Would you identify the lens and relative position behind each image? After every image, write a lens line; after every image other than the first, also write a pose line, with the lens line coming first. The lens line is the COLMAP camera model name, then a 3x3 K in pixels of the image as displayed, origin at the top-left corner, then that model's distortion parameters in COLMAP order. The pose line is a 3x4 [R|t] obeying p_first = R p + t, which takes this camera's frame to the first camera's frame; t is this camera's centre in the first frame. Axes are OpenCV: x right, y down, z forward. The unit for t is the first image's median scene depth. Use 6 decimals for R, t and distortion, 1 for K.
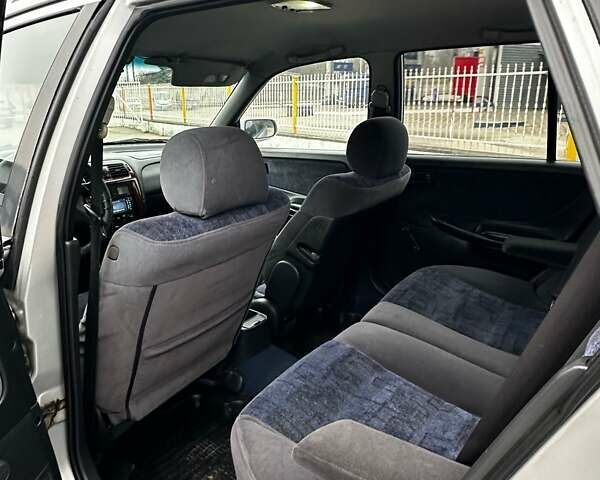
lens RADIAL K [[509.9, 0, 277.2], [0, 509.9, 240.2], [0, 0, 1]] dist [0.001282, -0.003021]
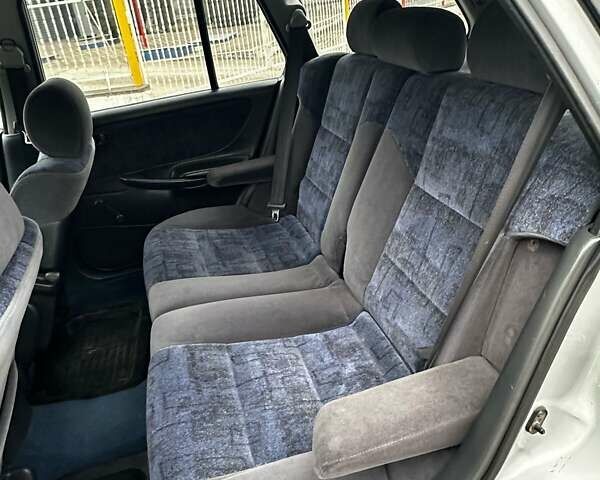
lens RADIAL K [[509.9, 0, 277.2], [0, 509.9, 240.2], [0, 0, 1]] dist [0.001282, -0.003021]
pose [[0.572814, -0.419191, 0.704388, -0.275465], [0.326620, 0.904899, 0.272907, -0.128761], [-0.751800, 0.073742, 0.655255, 0.259139]]
